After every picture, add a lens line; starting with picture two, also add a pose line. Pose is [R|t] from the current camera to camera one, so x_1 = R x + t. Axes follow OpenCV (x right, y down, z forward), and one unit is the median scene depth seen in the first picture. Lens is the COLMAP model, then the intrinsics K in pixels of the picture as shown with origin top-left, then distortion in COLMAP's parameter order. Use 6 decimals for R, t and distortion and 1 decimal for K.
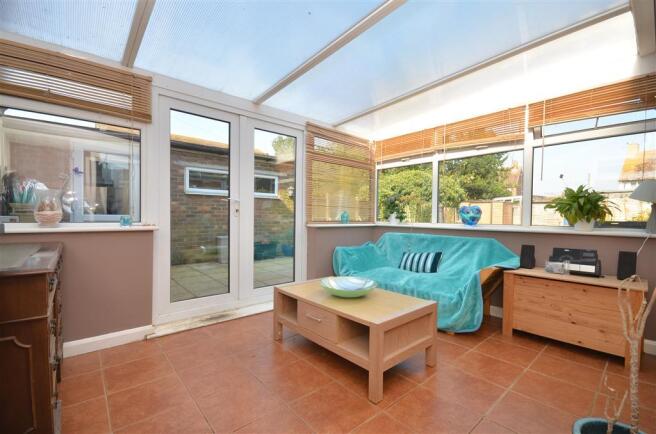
lens RADIAL K [[287.3, 0, 328.5], [0, 287.3, 214.7], [0, 0, 1]] dist [-0.001620, -0.000263]
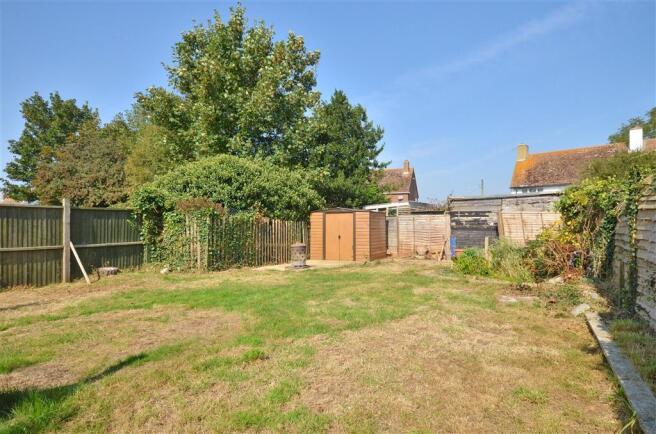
lens RADIAL K [[355.1, 0, 327.7], [0, 355.1, 220.4], [0, 0, 1]] dist [0.001157, 0.000136]
pose [[0.949503, -0.007135, 0.313677, 0.245319], [0.014838, 0.999644, -0.022176, -0.007626], [-0.313407, 0.025711, 0.949271, 0.254370]]
